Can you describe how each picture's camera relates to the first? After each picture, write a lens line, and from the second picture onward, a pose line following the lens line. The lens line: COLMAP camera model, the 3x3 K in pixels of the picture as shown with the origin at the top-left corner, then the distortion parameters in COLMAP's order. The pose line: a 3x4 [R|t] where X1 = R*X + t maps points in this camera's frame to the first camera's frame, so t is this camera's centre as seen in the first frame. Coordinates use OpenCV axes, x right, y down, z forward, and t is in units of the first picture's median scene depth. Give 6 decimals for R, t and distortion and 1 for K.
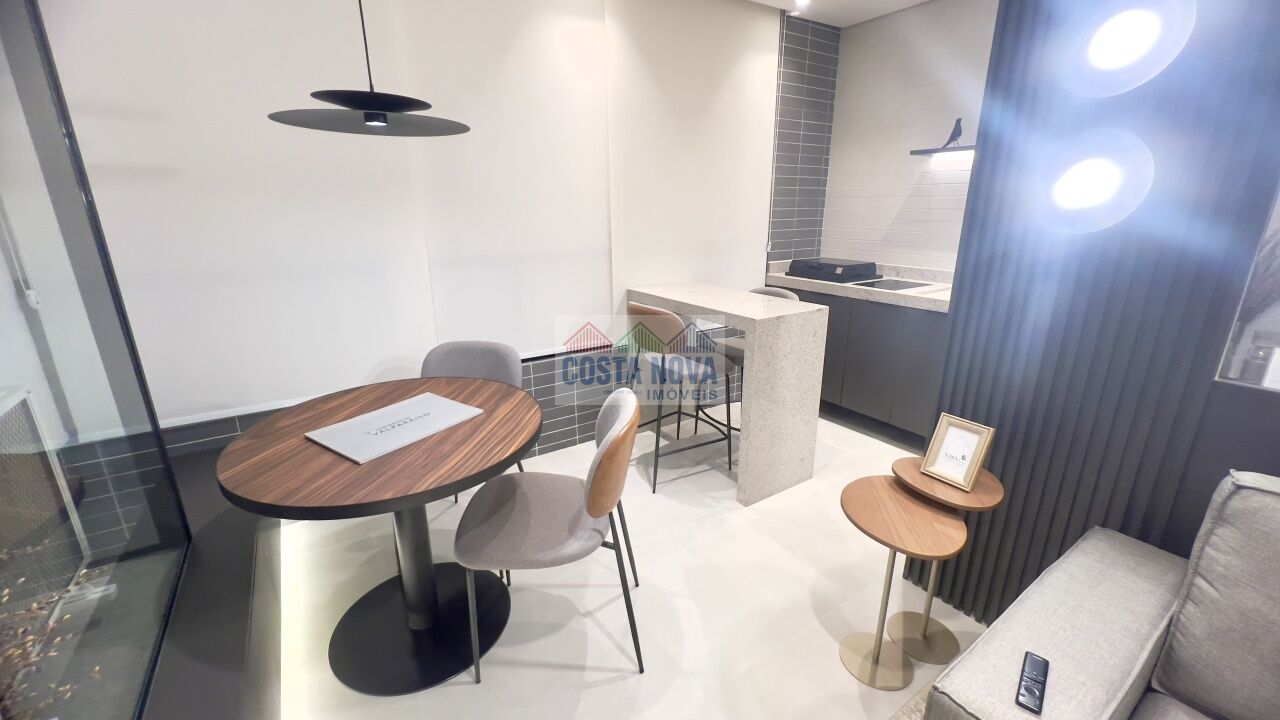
lens RADIAL K [[515.2, 0, 634.7], [0, 515.2, 359.2], [0, 0, 1]] dist [-0.009027, -0.000119]
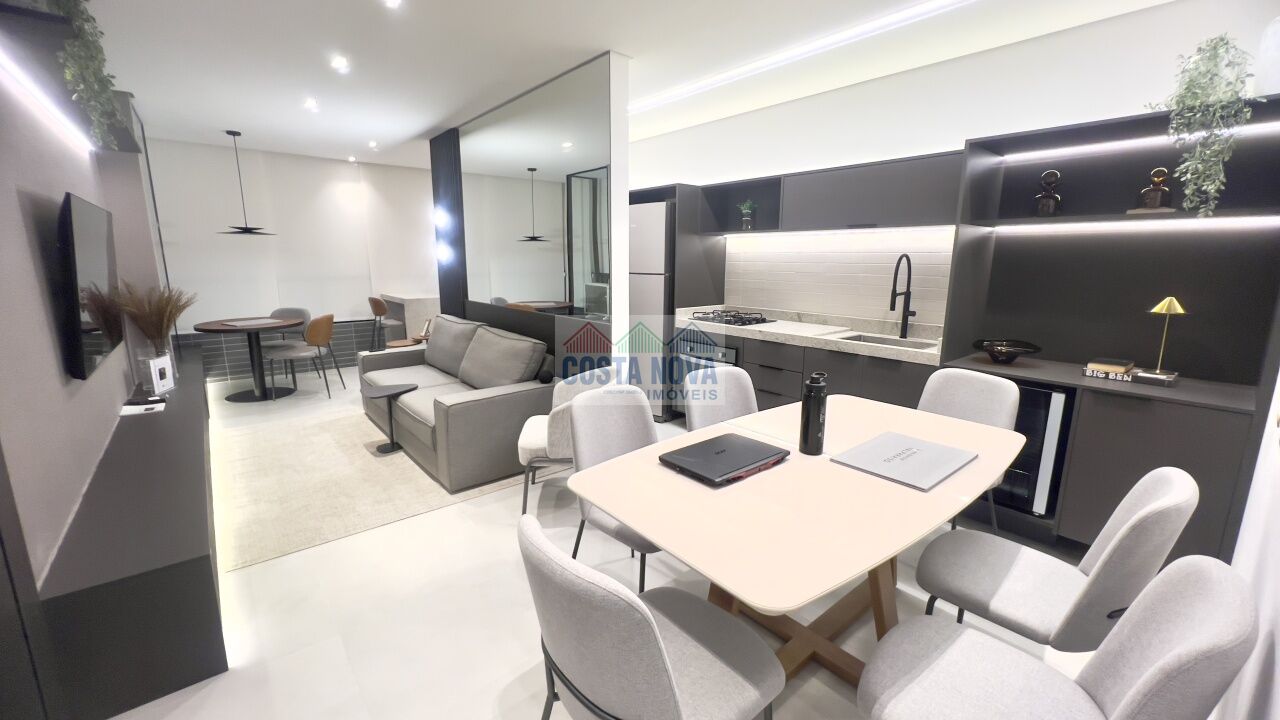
lens RADIAL K [[515.2, 0, 634.7], [0, 515.2, 359.2], [0, 0, 1]] dist [-0.009027, -0.000119]
pose [[0.992315, -0.012048, 0.123148, 1.423330], [0.024008, 0.995082, -0.096103, 0.679493], [-0.121385, 0.098321, 0.987724, -2.284756]]
